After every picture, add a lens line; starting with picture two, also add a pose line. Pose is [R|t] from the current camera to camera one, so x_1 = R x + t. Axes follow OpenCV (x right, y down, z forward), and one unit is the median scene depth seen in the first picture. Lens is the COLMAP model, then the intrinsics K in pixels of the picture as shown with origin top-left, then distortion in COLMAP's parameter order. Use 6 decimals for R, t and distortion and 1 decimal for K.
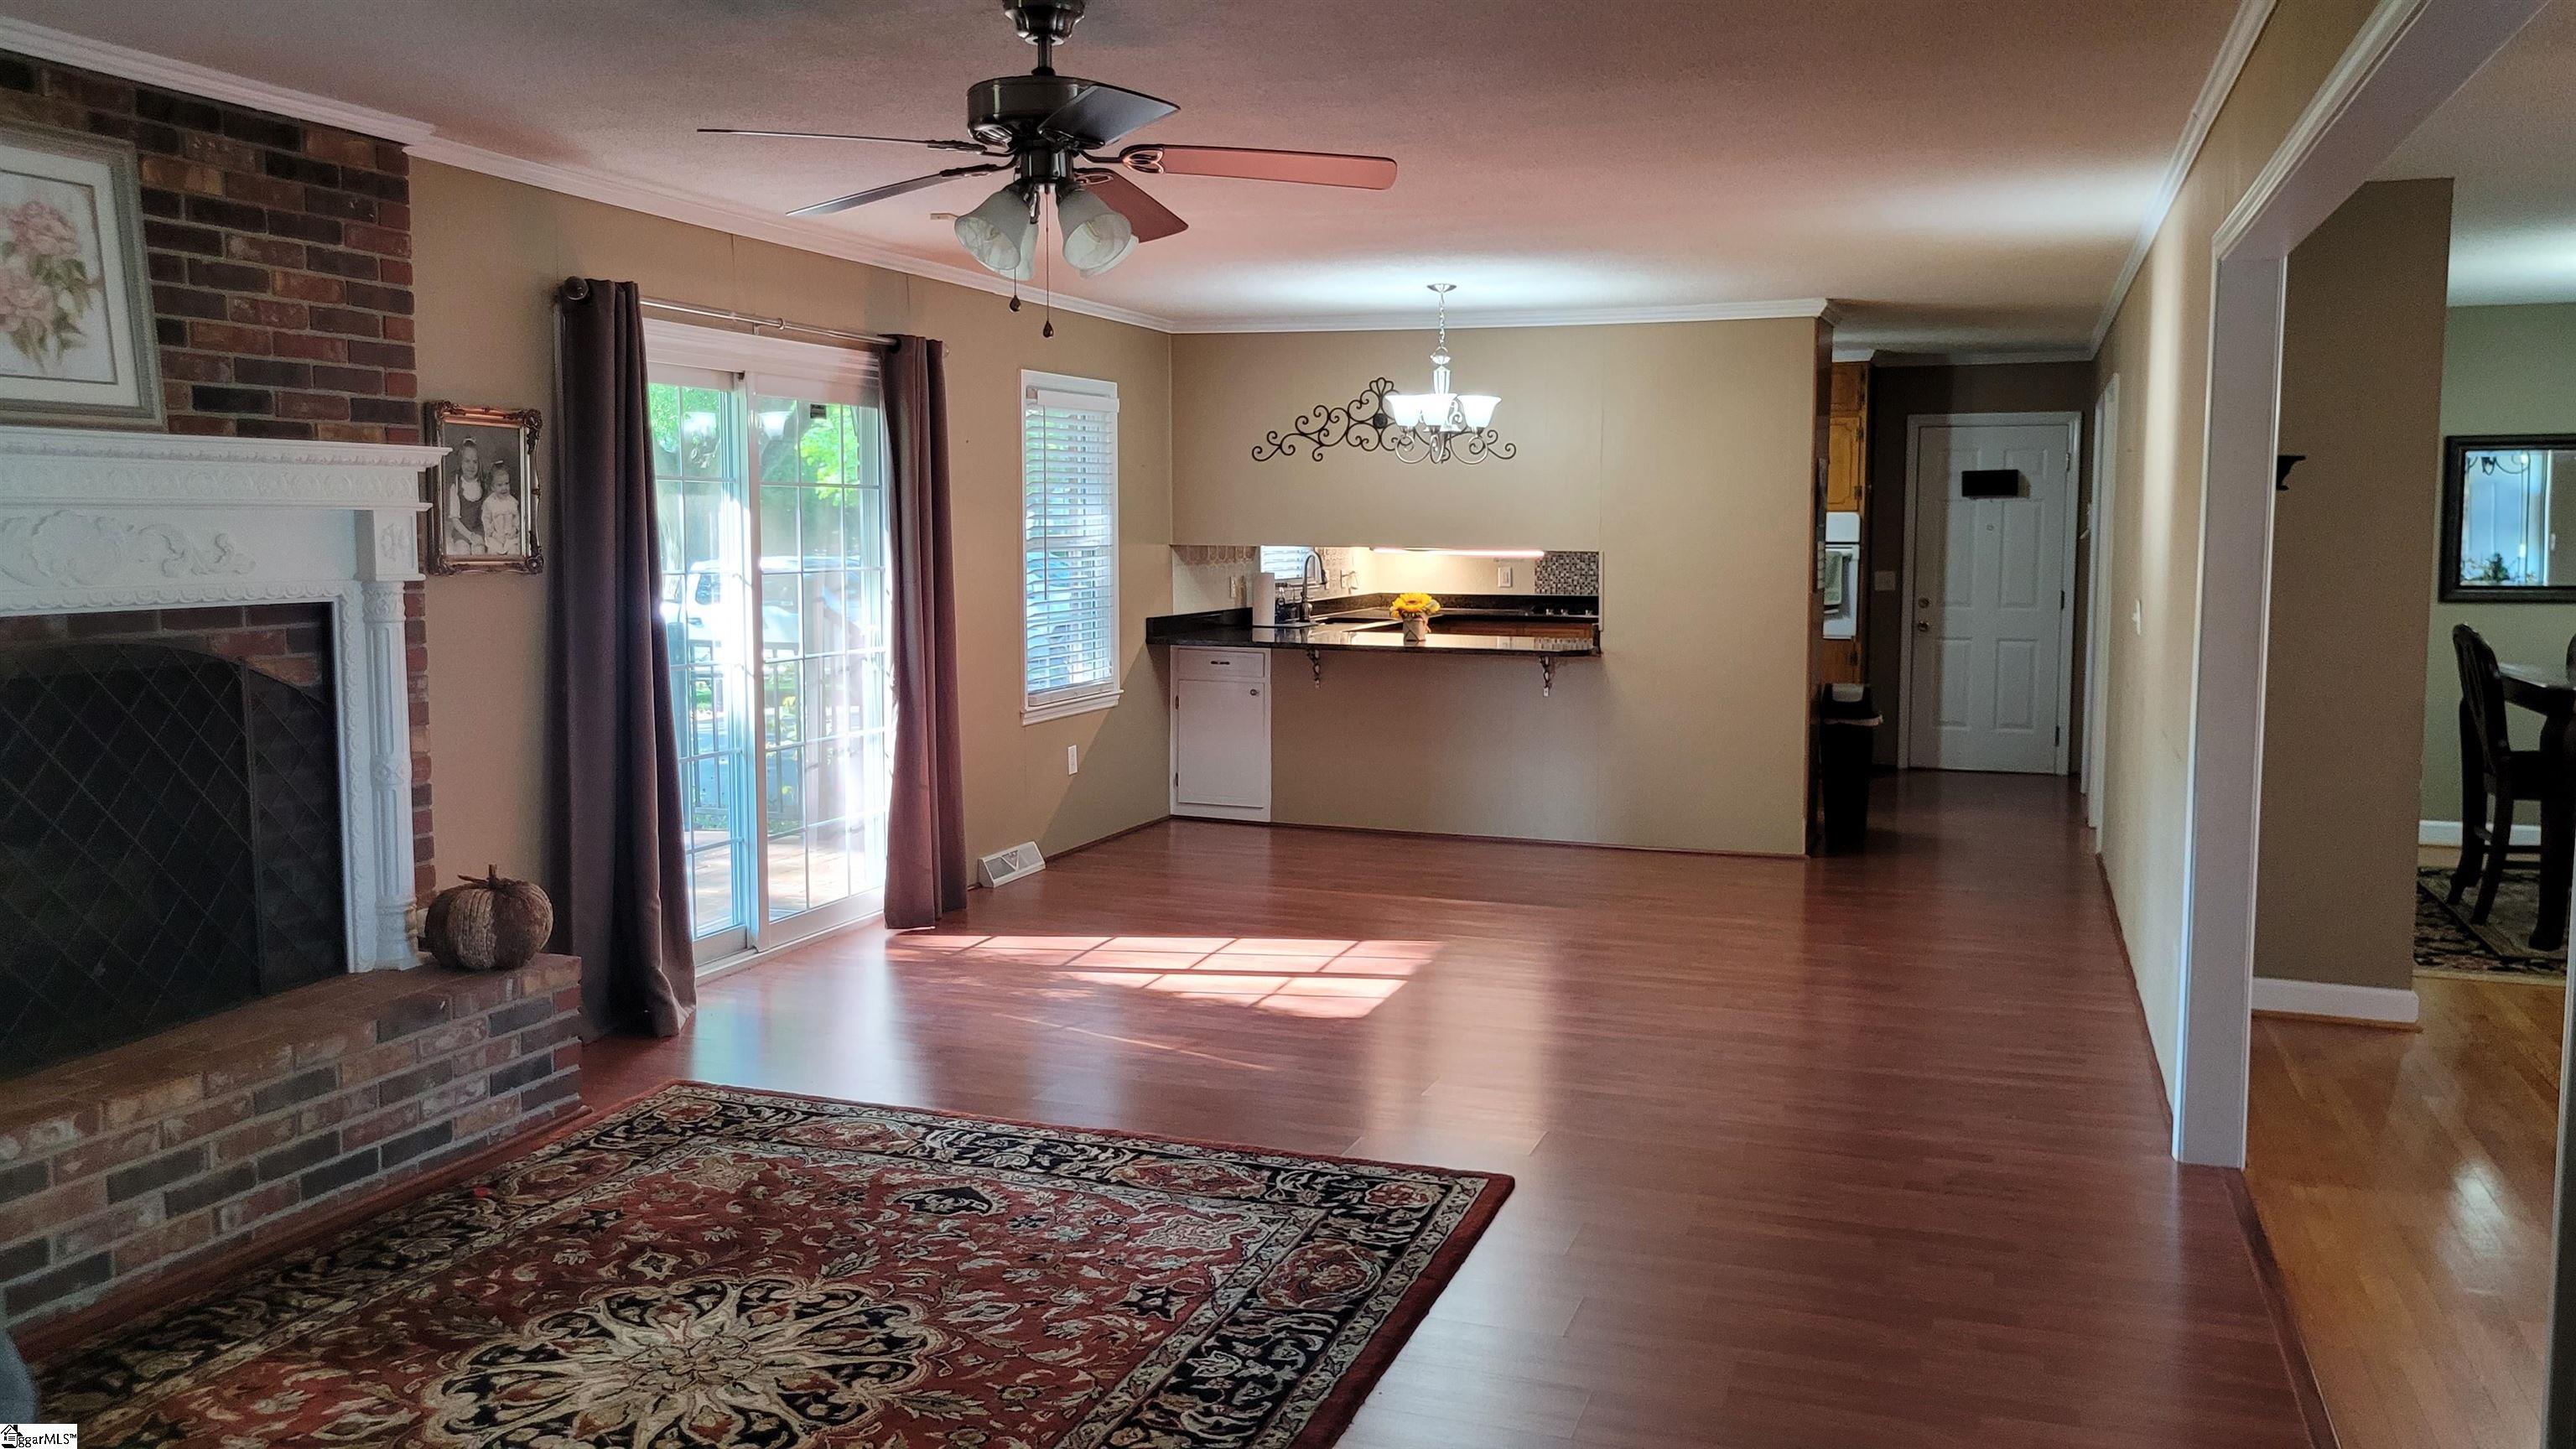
lens RADIAL K [[1965.6, 0, 1288.3], [0, 1965.6, 737.0], [0, 0, 1]] dist [0.013073, 0.005745]
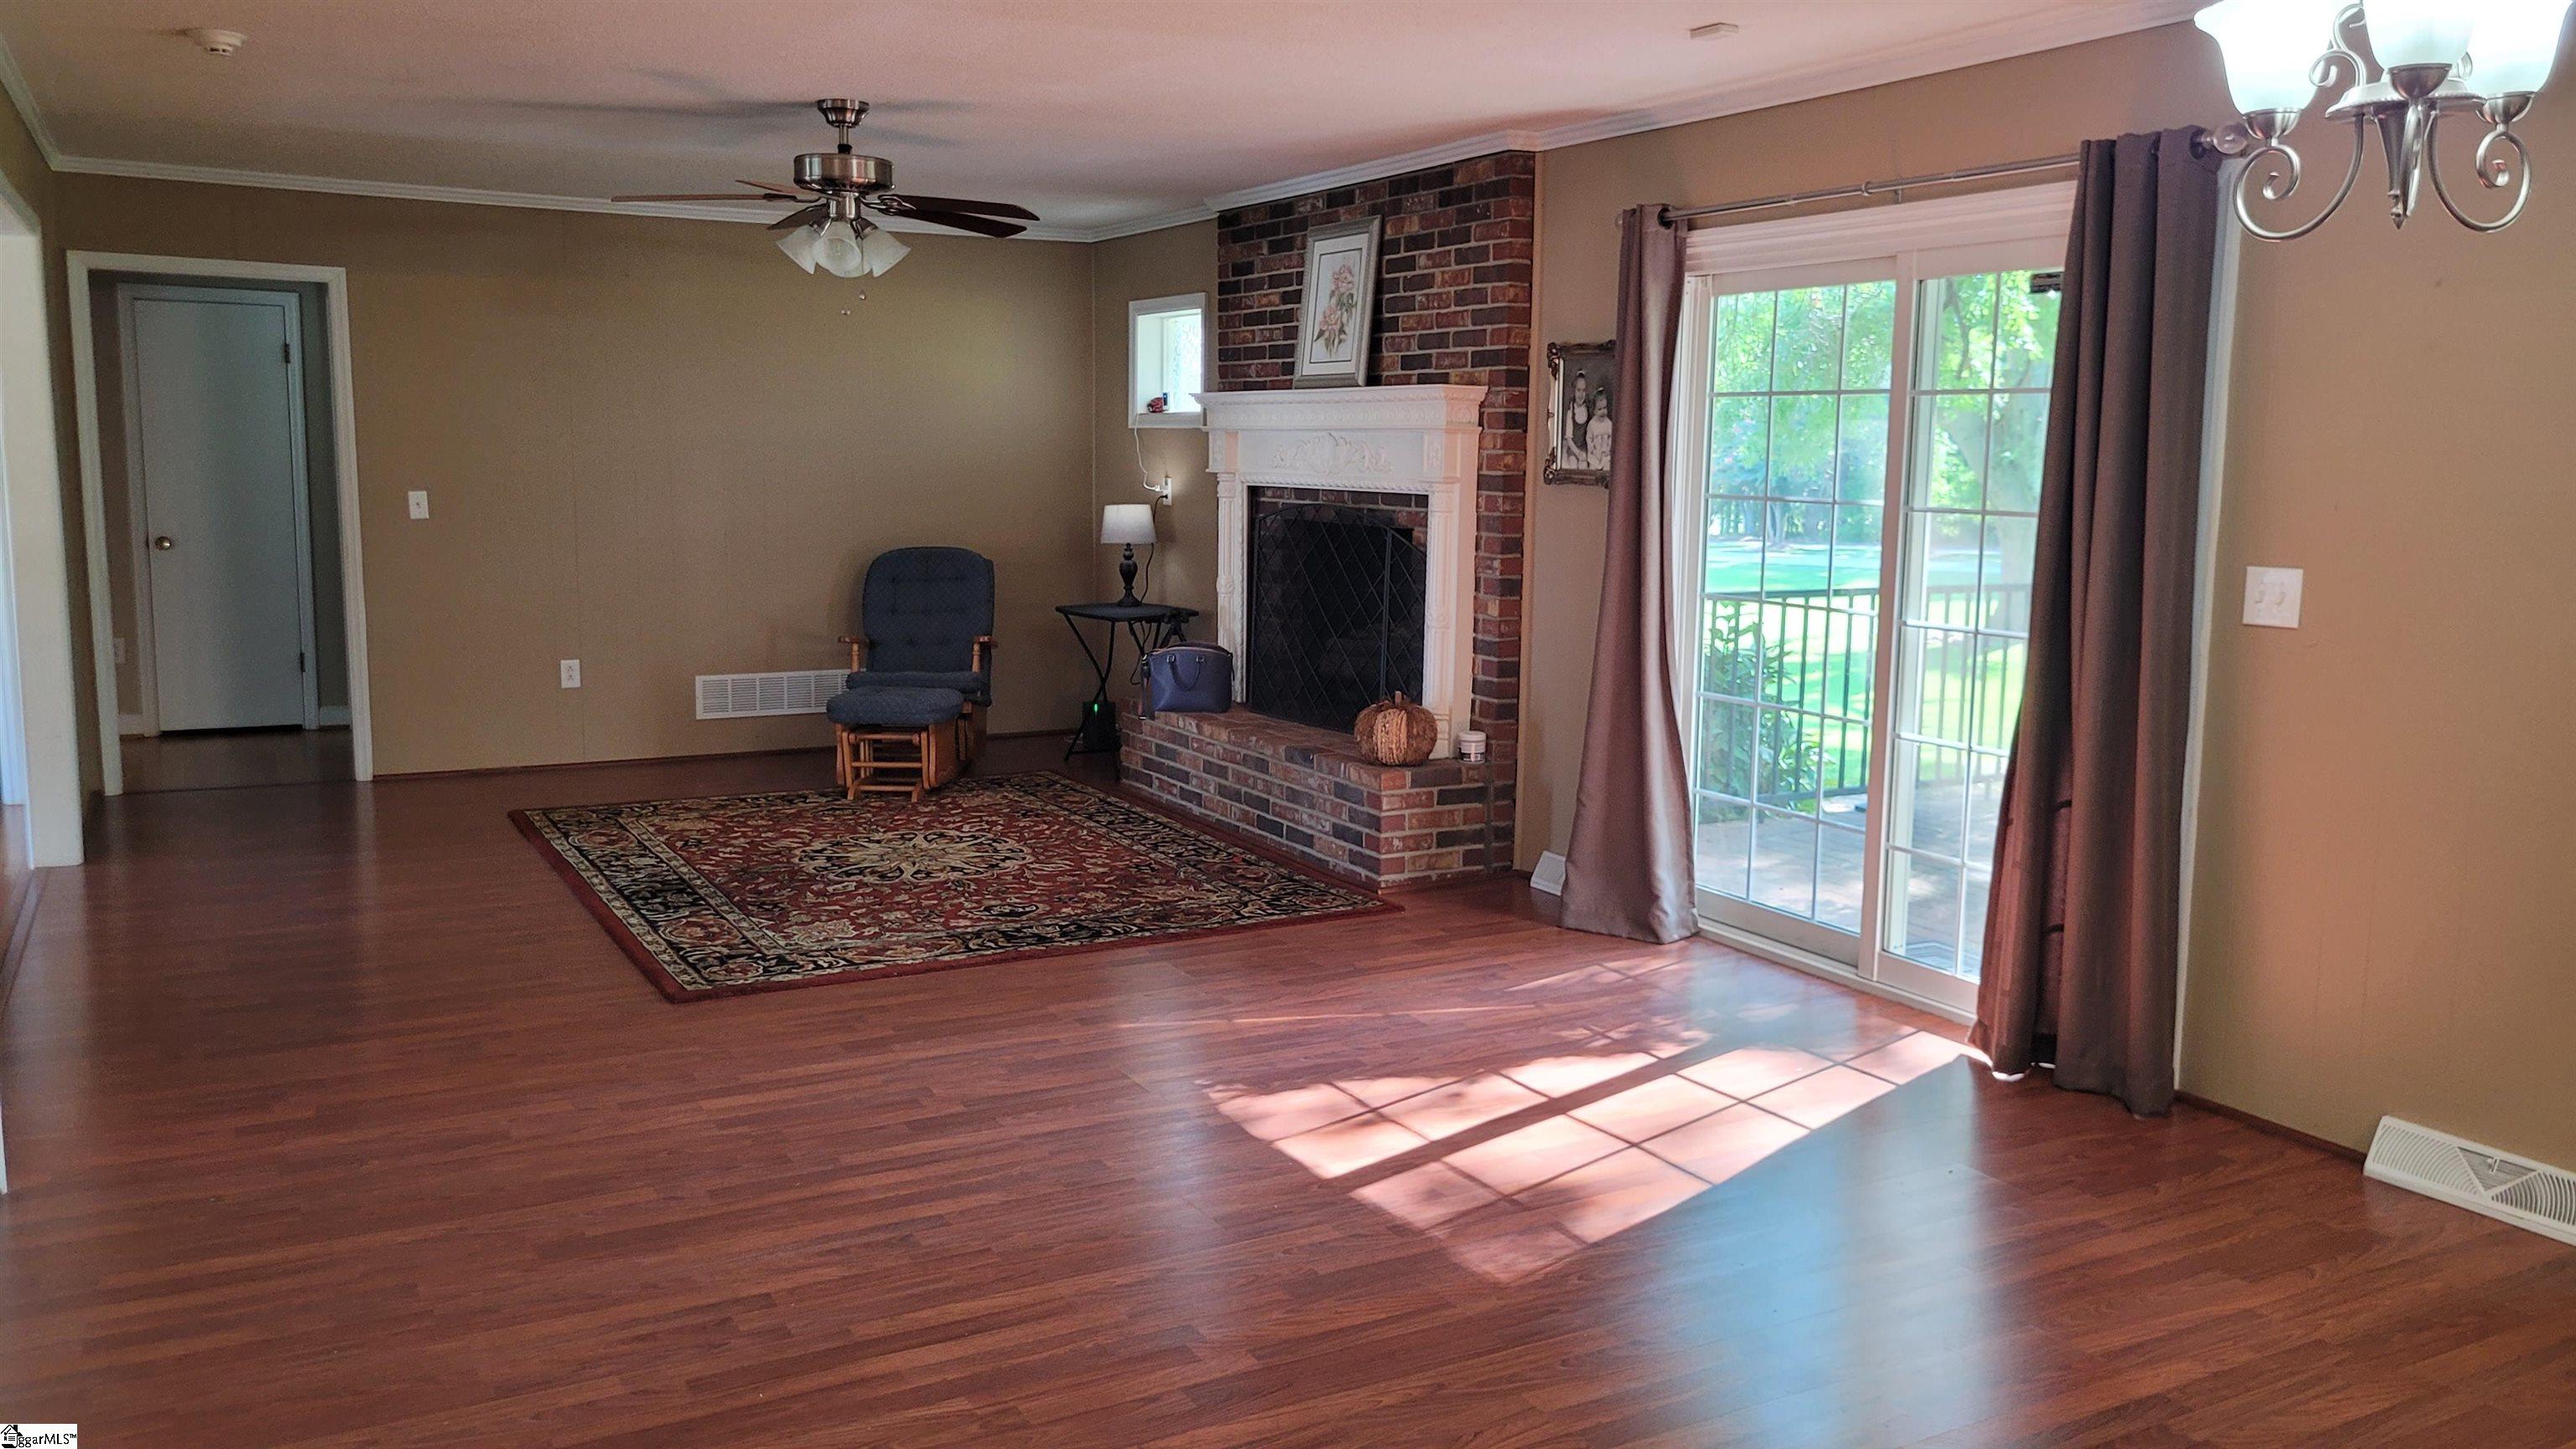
lens RADIAL K [[1965.6, 0, 1285.6], [0, 1965.6, 726.8], [0, 0, 1]] dist [0.013073, 0.005745]
pose [[-0.657680, 0.100246, -0.746598, 0.661839], [-0.093142, 0.972679, 0.212651, -0.192421], [0.747517, 0.209396, -0.630374, 1.791810]]
